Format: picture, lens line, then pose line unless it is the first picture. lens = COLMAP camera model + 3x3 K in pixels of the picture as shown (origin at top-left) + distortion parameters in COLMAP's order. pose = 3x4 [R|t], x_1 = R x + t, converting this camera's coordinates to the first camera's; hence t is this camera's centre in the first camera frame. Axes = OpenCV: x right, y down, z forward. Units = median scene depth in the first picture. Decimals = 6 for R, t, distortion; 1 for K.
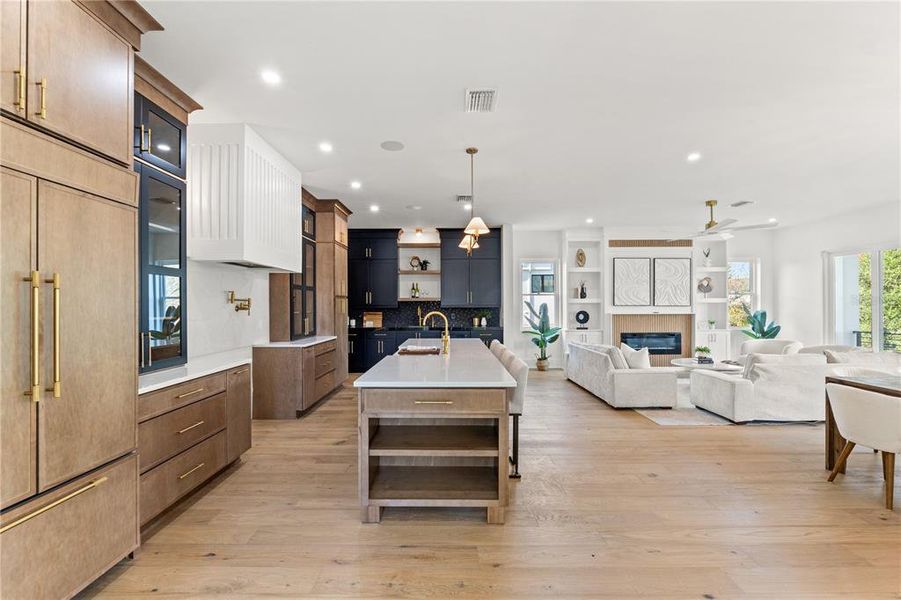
lens RADIAL K [[381.1, 0, 459.6], [0, 381.1, 303.5], [0, 0, 1]] dist [-0.001147, 0.000363]
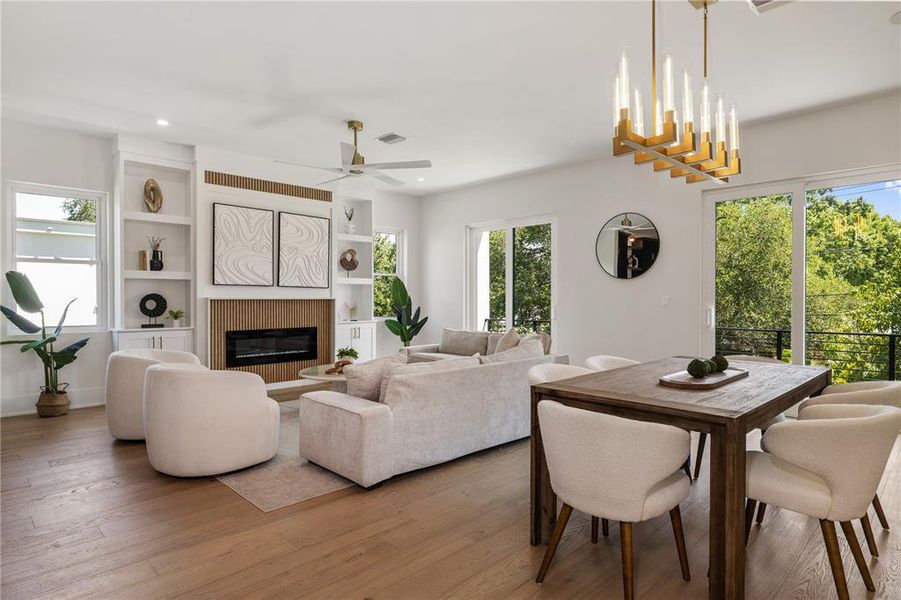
lens RADIAL K [[484.9, 0, 442.2], [0, 484.9, 299.1], [0, 0, 1]] dist [-0.013735, 0.001982]
pose [[0.723947, 0.001563, 0.689854, 0.180558], [-0.005200, 0.999981, 0.003191, 0.029582], [-0.689836, -0.005898, 0.723941, 0.269821]]
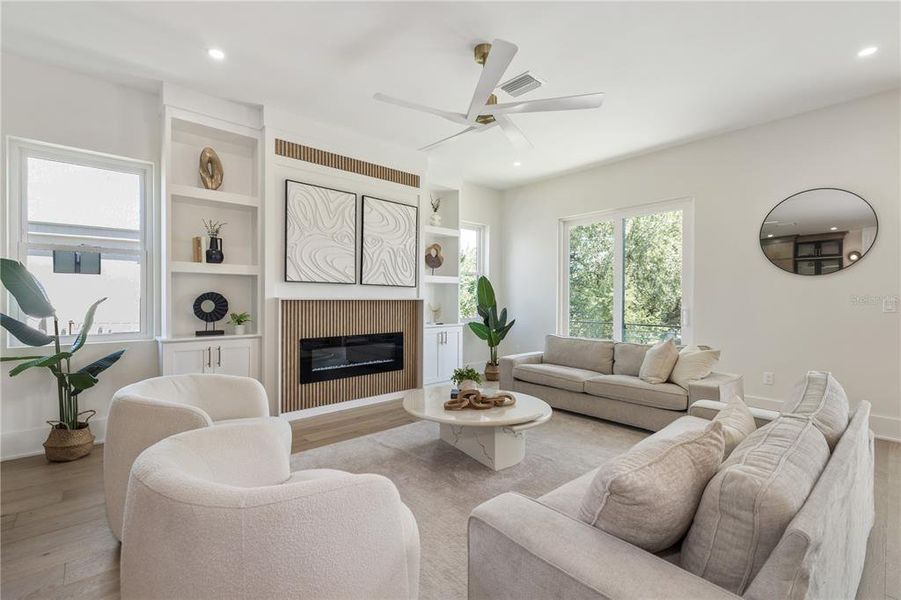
lens RADIAL K [[379.9, 0, 442.4], [0, 379.9, 298.5], [0, 0, 1]] dist [-0.002760, -0.000518]
pose [[0.756946, 0.005189, 0.653457, 0.302010], [-0.008932, 0.999957, 0.002406, 0.029847], [-0.653416, -0.007658, 0.756960, 0.638487]]
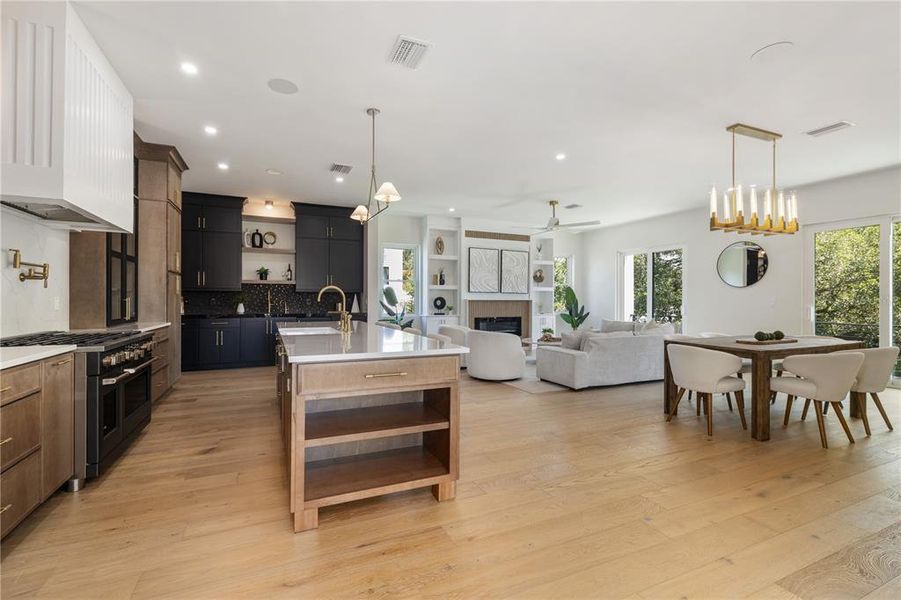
lens RADIAL K [[381.1, 0, 445.6], [0, 381.1, 299.0], [0, 0, 1]] dist [-0.001147, 0.000363]
pose [[0.915140, 0.005307, 0.403101, -0.110340], [-0.006445, 0.999978, 0.001468, 0.029936], [-0.403085, -0.003942, 0.915154, 0.052896]]
